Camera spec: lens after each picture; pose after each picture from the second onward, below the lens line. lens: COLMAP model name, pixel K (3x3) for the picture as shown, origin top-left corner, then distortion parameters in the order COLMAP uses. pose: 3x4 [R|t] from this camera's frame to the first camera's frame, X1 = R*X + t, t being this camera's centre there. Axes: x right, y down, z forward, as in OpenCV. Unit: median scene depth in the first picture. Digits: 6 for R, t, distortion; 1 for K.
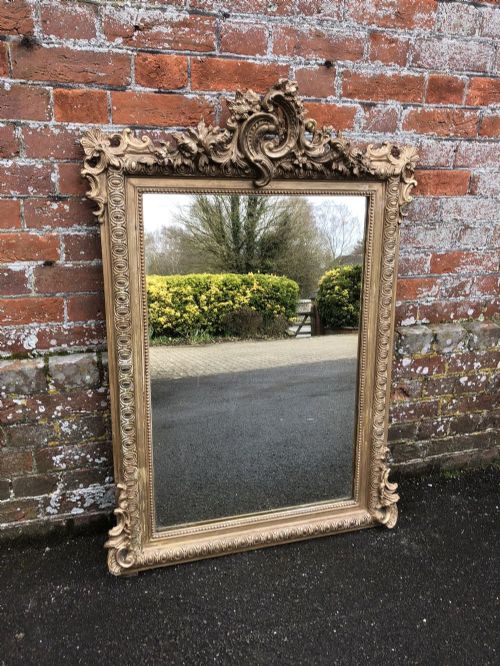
lens RADIAL K [[538.2, 0, 249.1], [0, 538.2, 329.0], [0, 0, 1]] dist [0.004549, 0.004328]
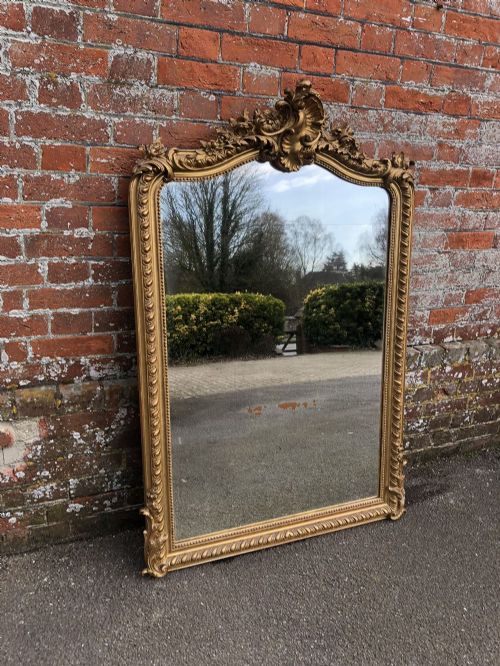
lens RADIAL K [[536.7, 0, 251.3], [0, 536.7, 332.4], [0, 0, 1]] dist [-0.003072, 0.013290]
pose [[0.994478, -0.013959, 0.104016, -0.334360], [0.016141, 0.999666, -0.020160, -0.011798], [-0.103700, 0.021728, 0.994371, -0.290219]]
